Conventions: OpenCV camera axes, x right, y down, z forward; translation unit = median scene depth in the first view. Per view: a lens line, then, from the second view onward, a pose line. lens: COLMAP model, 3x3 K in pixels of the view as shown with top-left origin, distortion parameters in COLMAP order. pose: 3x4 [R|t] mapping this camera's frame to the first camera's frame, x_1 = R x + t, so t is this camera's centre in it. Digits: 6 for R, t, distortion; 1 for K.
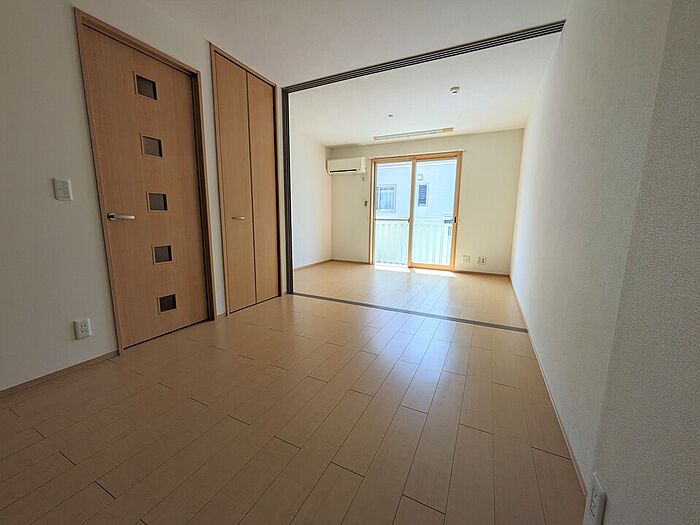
lens RADIAL K [[278.4, 0, 352.8], [0, 278.4, 262.9], [0, 0, 1]] dist [0.001612, 0.000186]
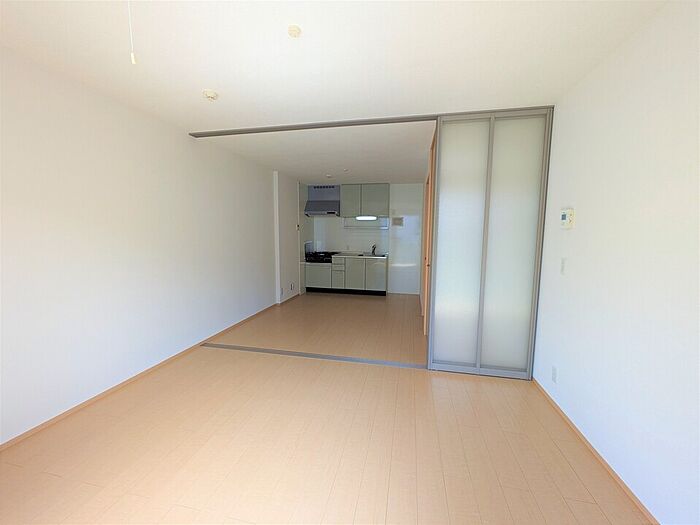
lens RADIAL K [[278.4, 0, 352.8], [0, 278.4, 262.9], [0, 0, 1]] dist [0.001612, 0.000186]
pose [[-0.970589, 0.001337, -0.240738, 0.115580], [-0.060635, 0.966390, 0.249827, -0.251872], [0.232981, 0.257076, -0.937887, 1.131825]]
